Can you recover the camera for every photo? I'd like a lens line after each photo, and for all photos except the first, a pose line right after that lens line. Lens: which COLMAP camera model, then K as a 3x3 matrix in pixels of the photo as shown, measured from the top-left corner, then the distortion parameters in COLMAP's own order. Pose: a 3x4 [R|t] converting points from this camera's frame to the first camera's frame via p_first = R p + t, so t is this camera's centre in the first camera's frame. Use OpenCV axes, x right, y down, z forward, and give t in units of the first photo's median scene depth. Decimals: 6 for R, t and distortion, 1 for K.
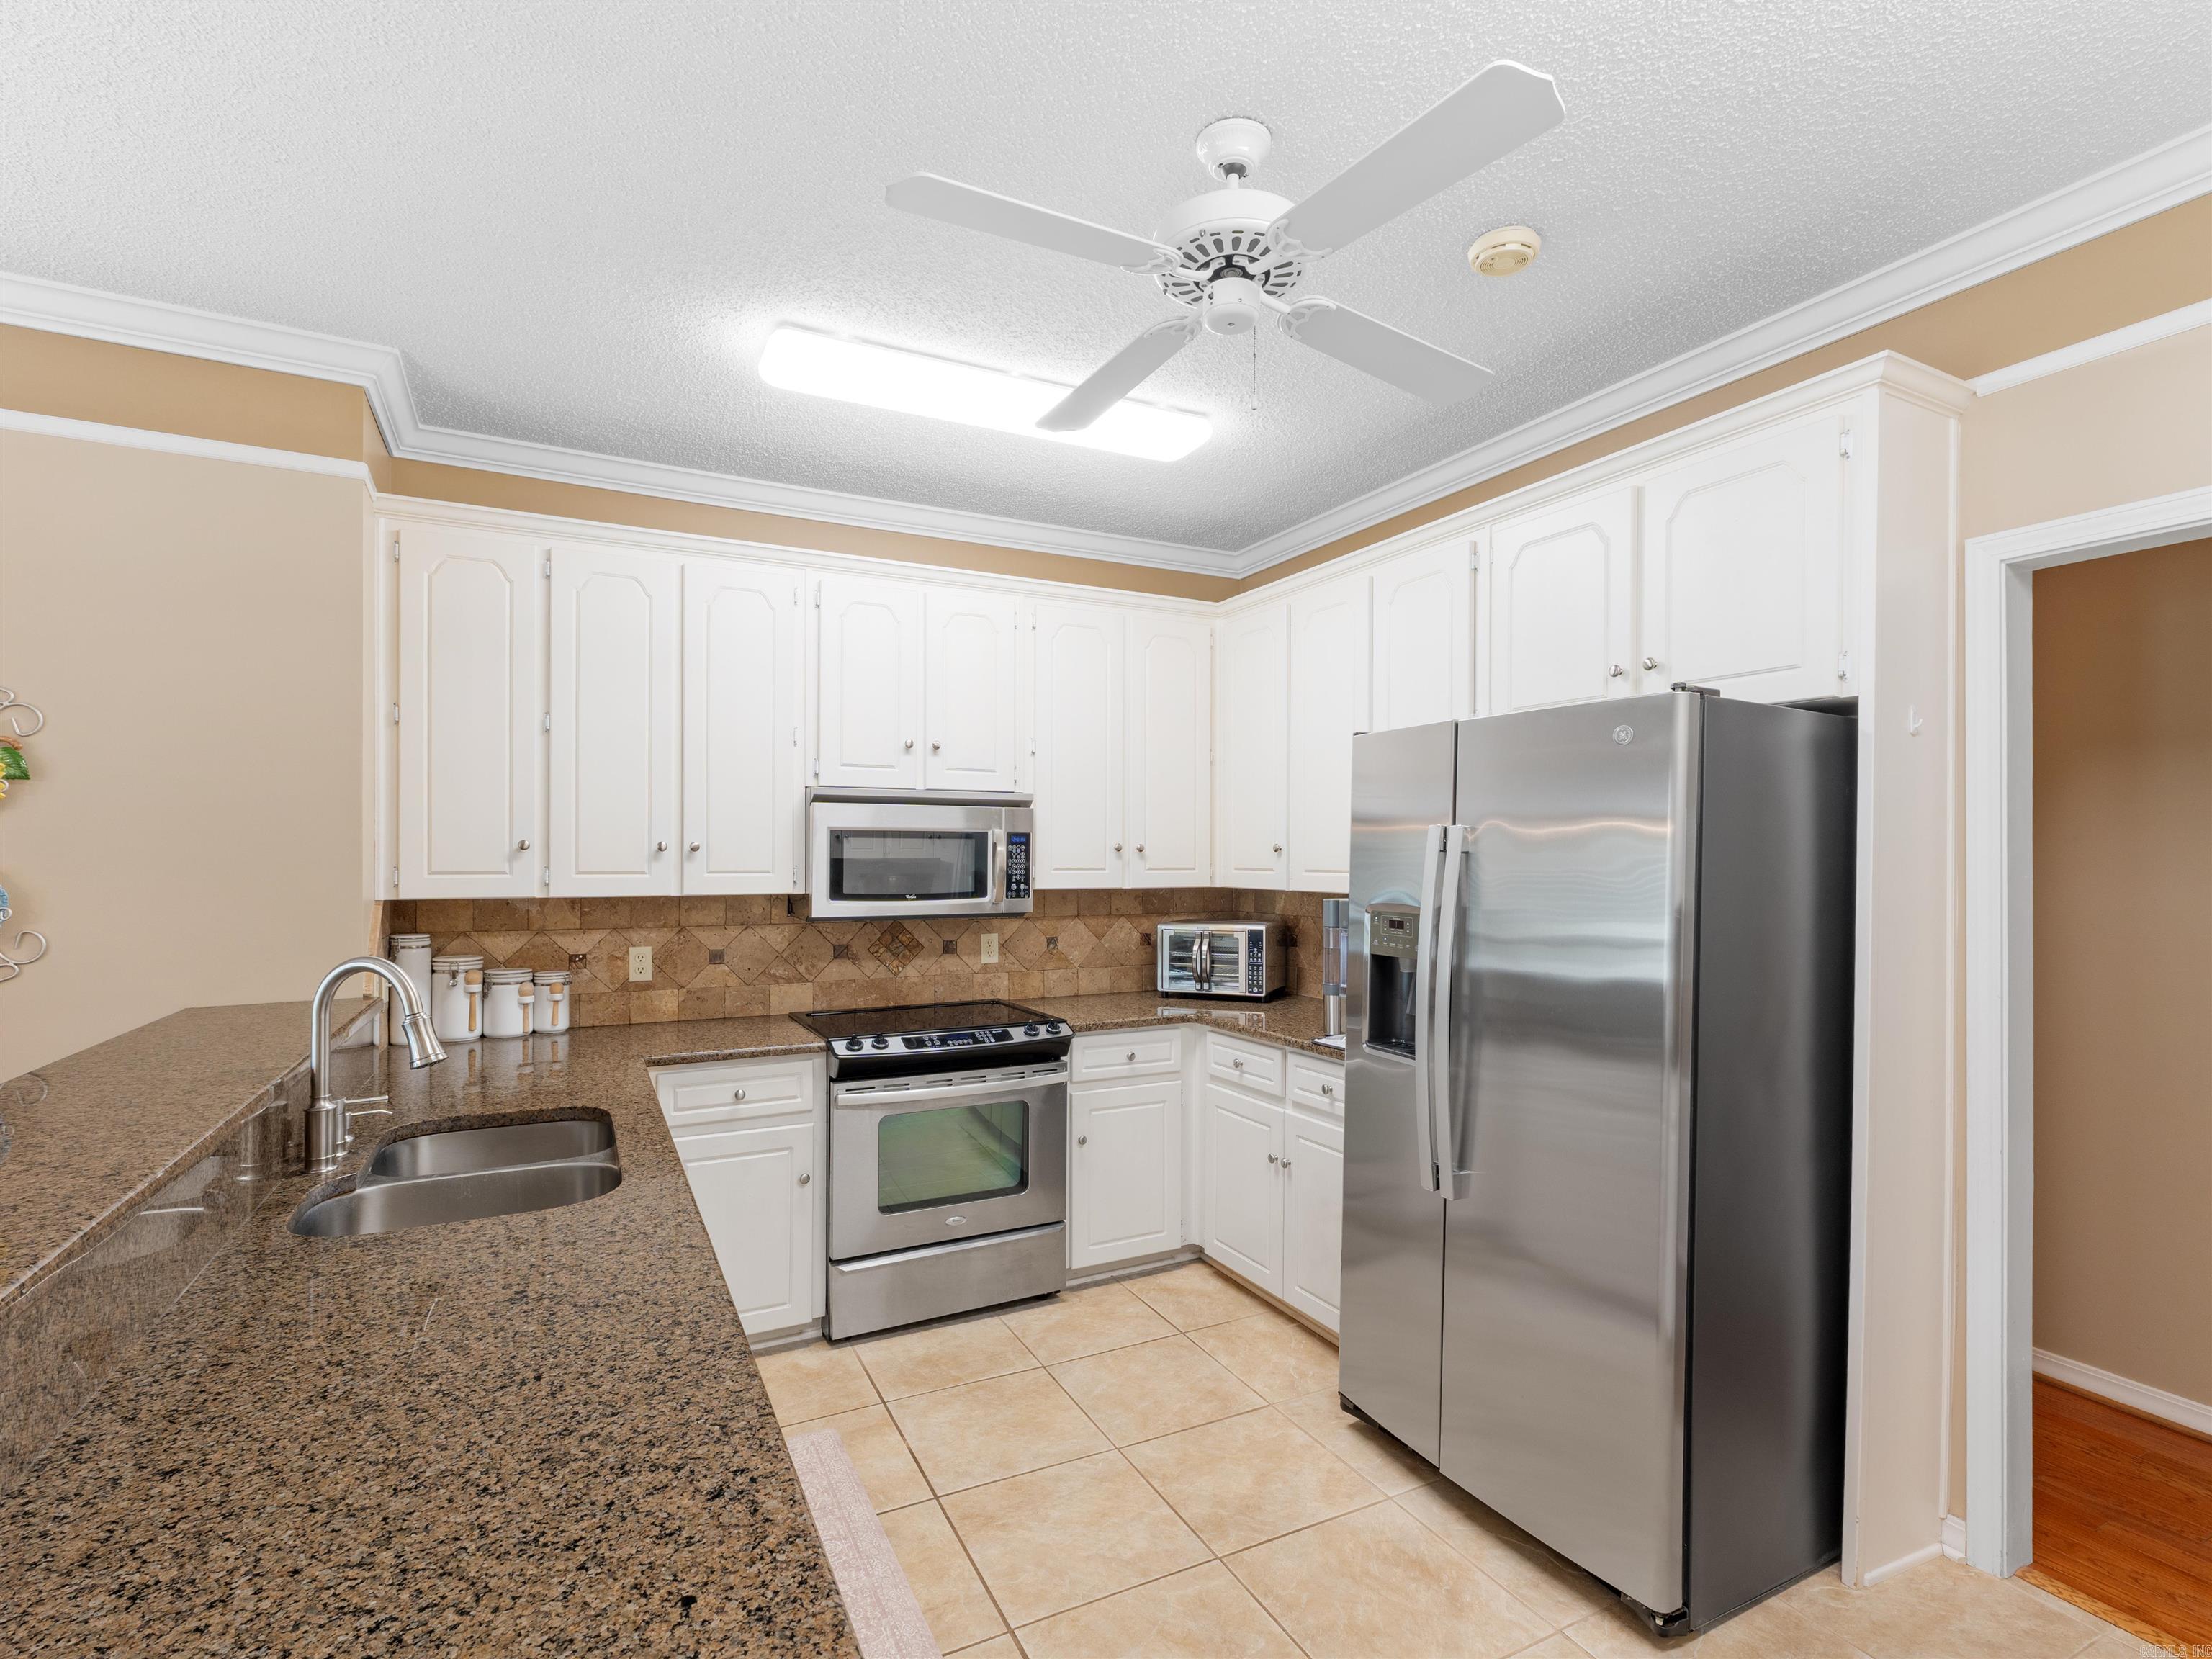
lens RADIAL K [[1067.6, 0, 1105.9], [0, 1067.6, 857.0], [0, 0, 1]] dist [0.006047, 0.000942]
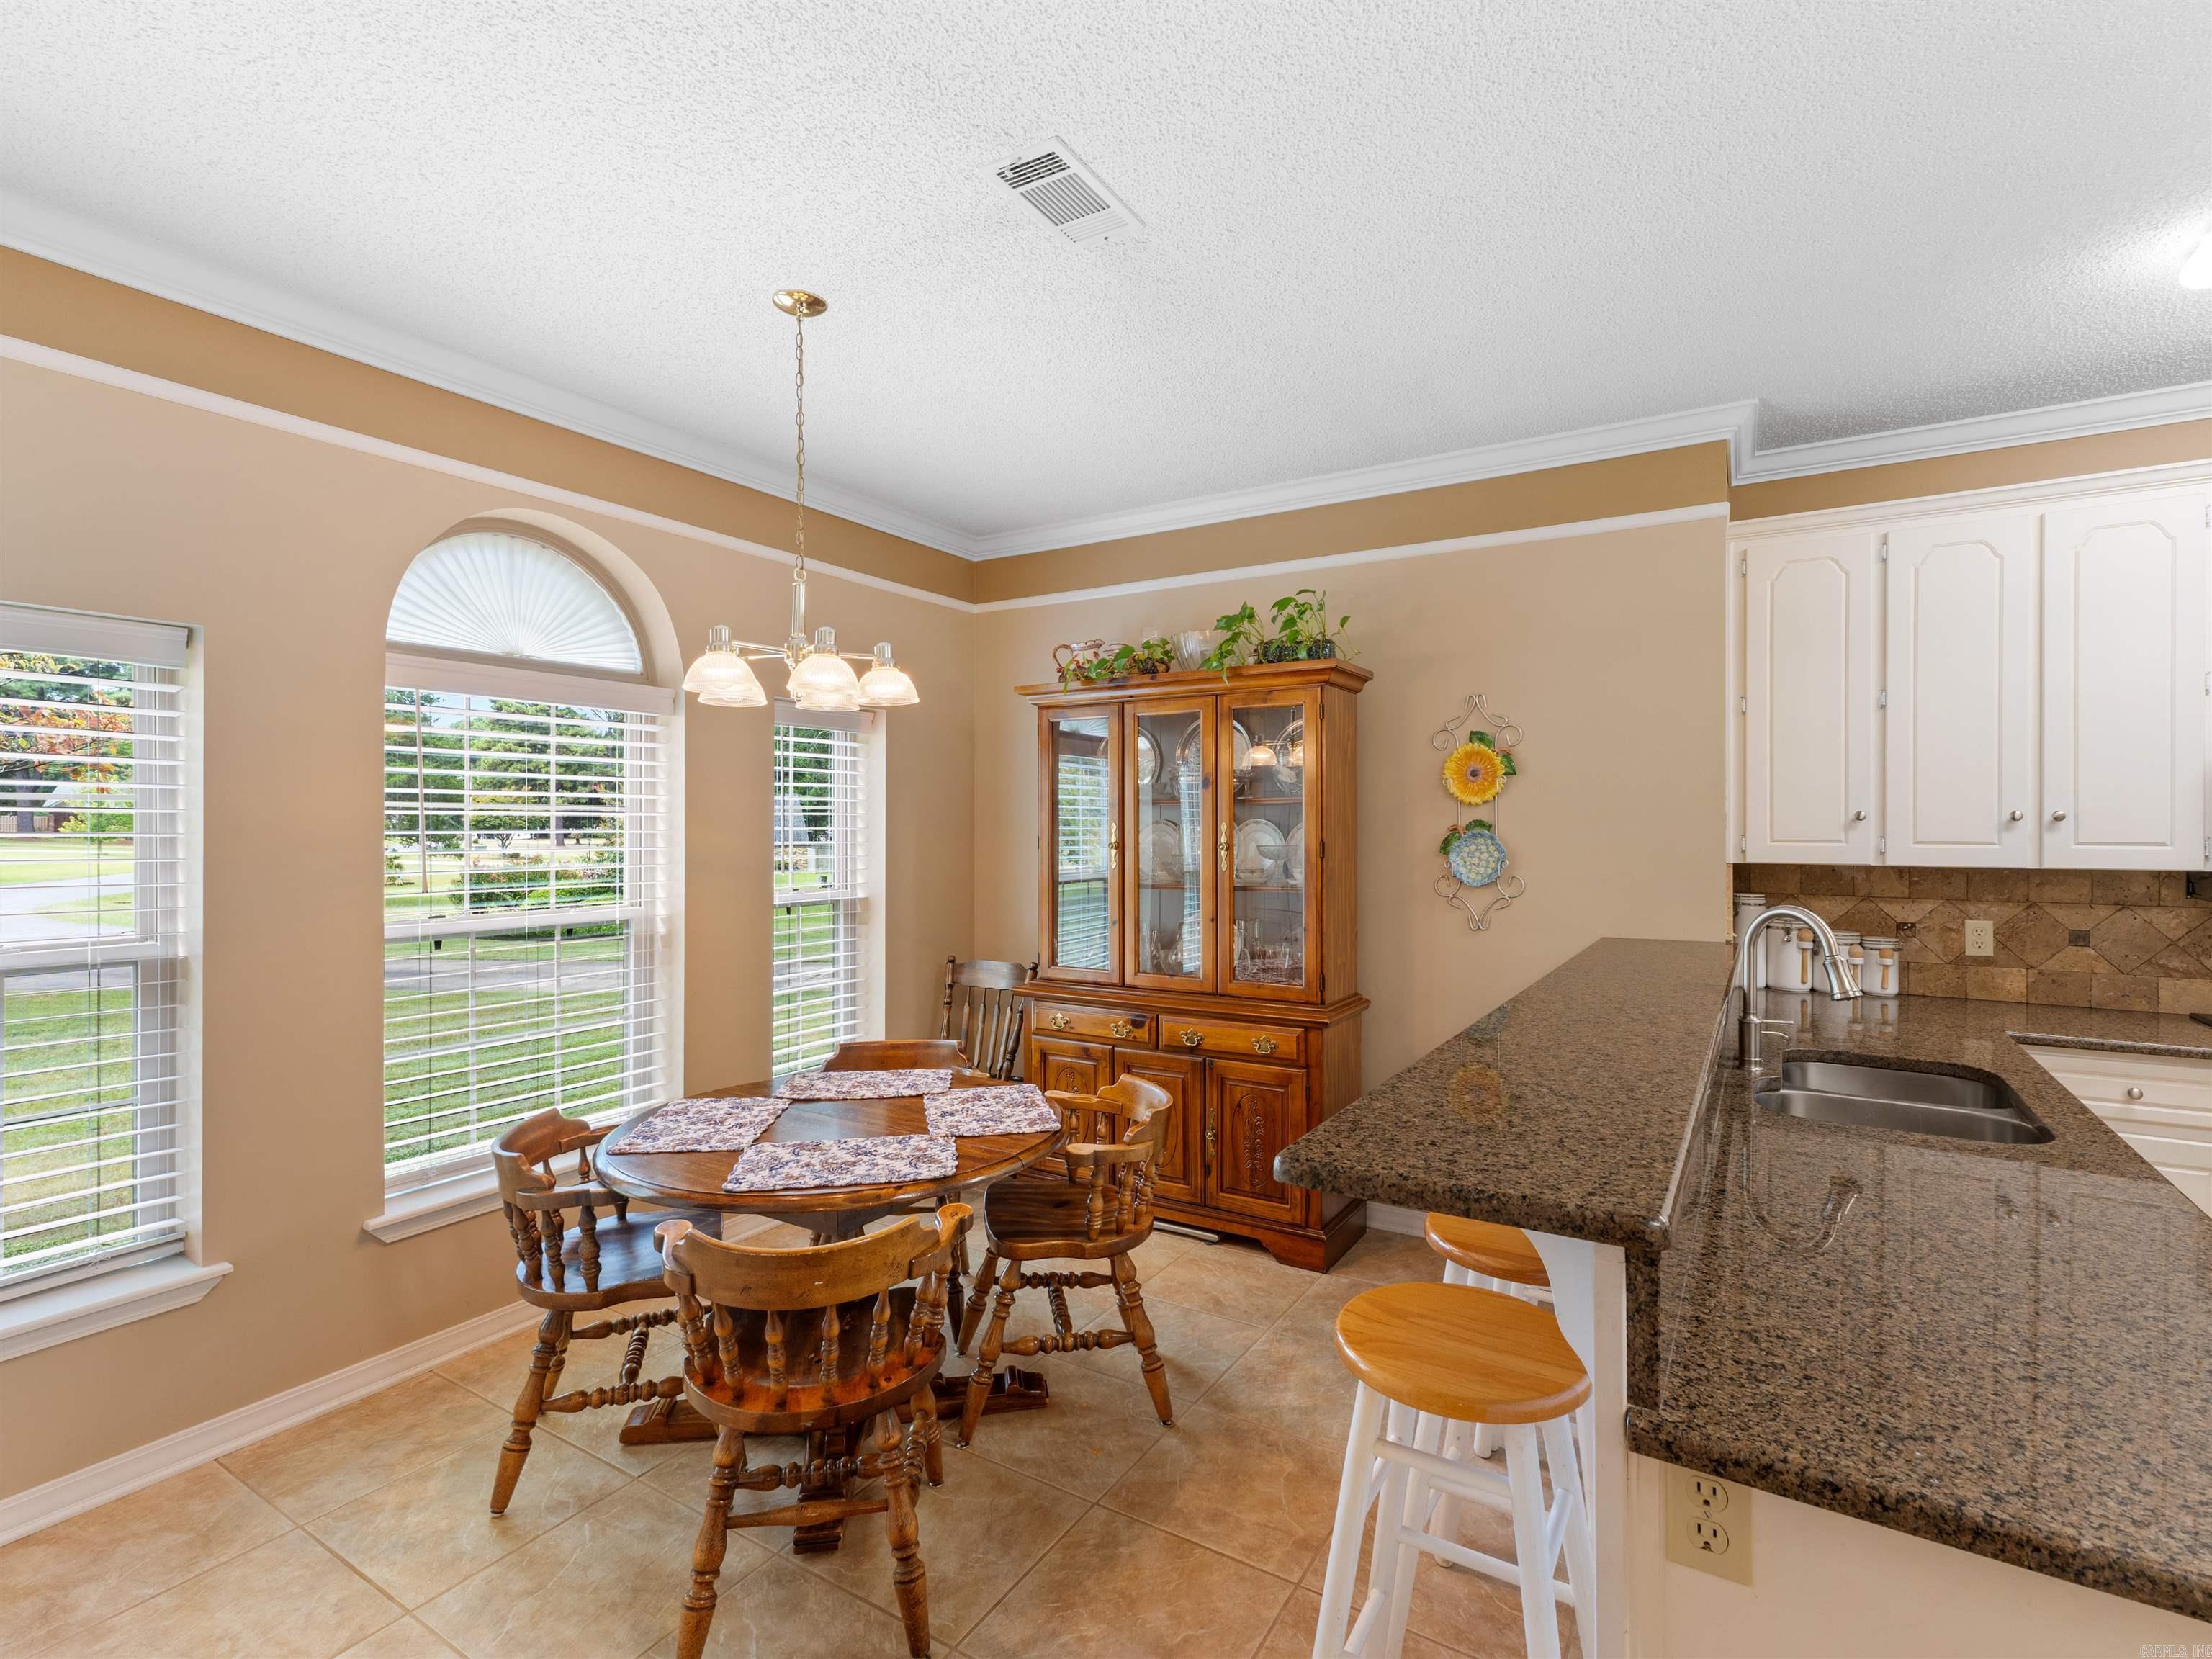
lens RADIAL K [[1052.6, 0, 1105.0], [0, 1052.6, 825.1], [0, 0, 1]] dist [0.003732, 0.000461]
pose [[0.512304, -0.000403, -0.858804, -0.021793], [-0.001911, 0.999997, -0.001609, 0.001166], [0.858802, 0.002465, 0.512302, -0.170365]]
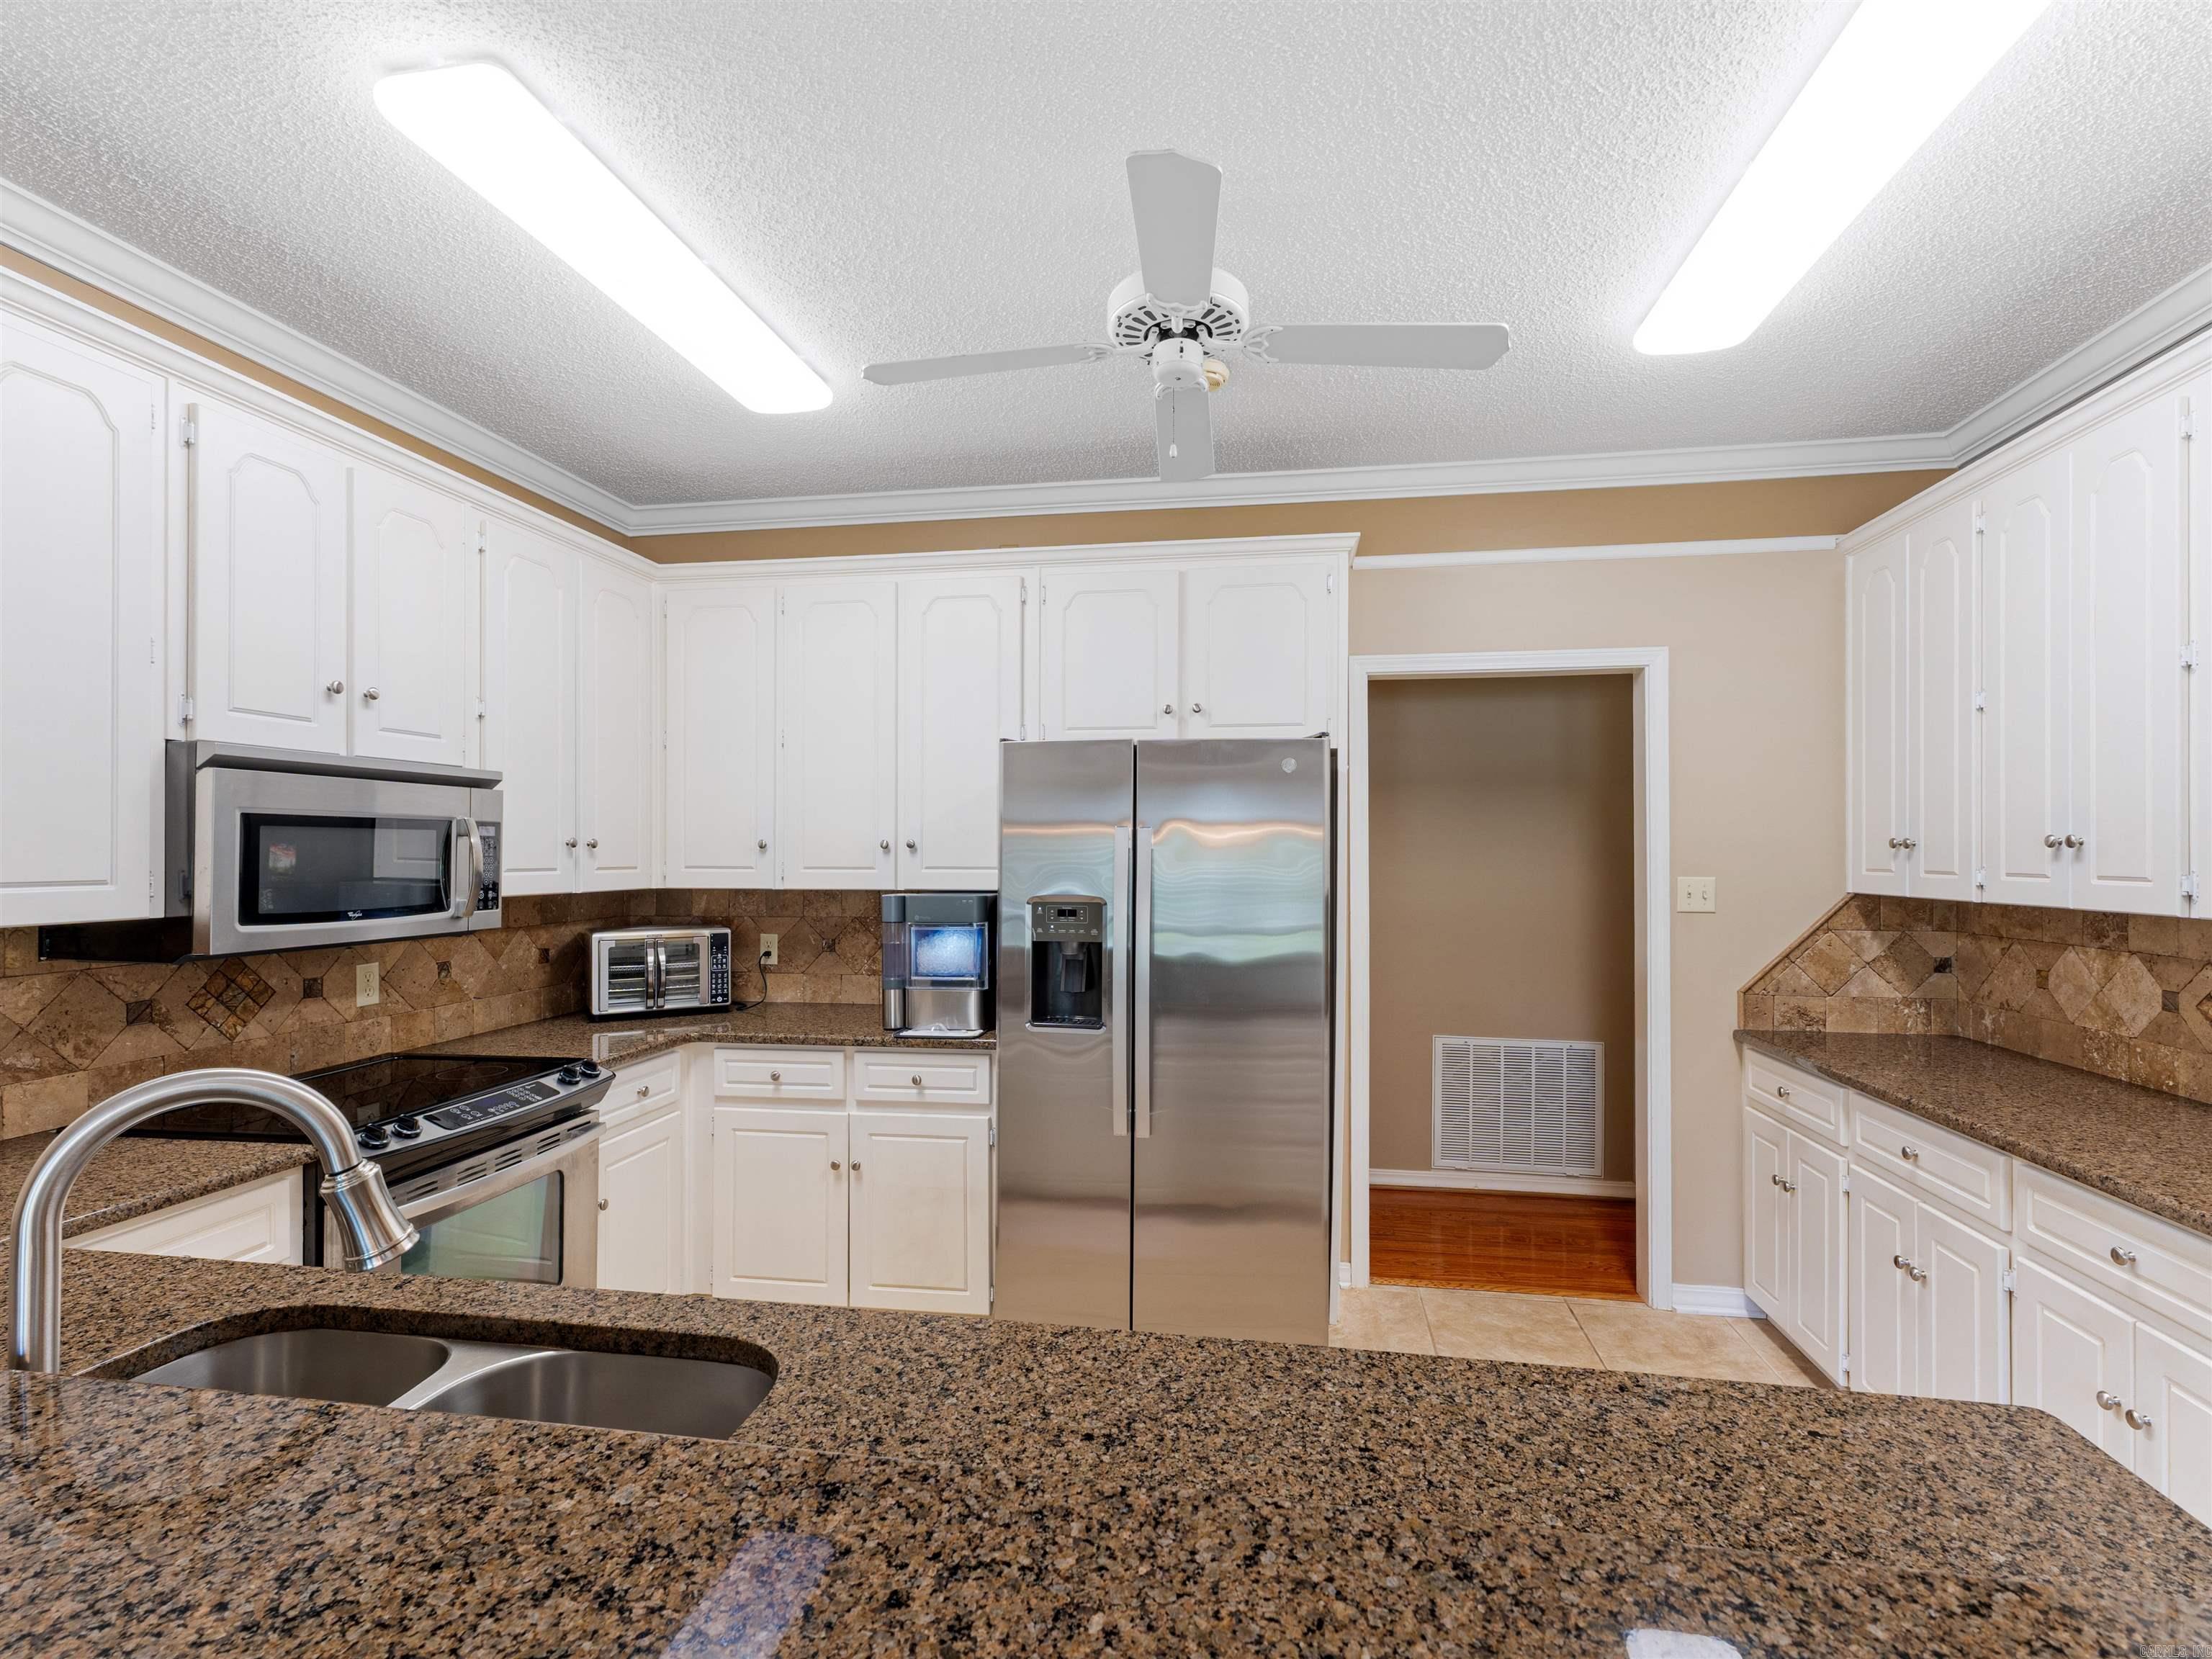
lens RADIAL K [[1067.6, 0, 1105.9], [0, 1067.6, 857.0], [0, 0, 1]] dist [0.006047, 0.000942]
pose [[0.595085, -0.006320, 0.803638, -0.461007], [0.002528, 0.999979, 0.005992, -0.002177], [-0.803659, -0.001534, 0.595089, 0.219822]]
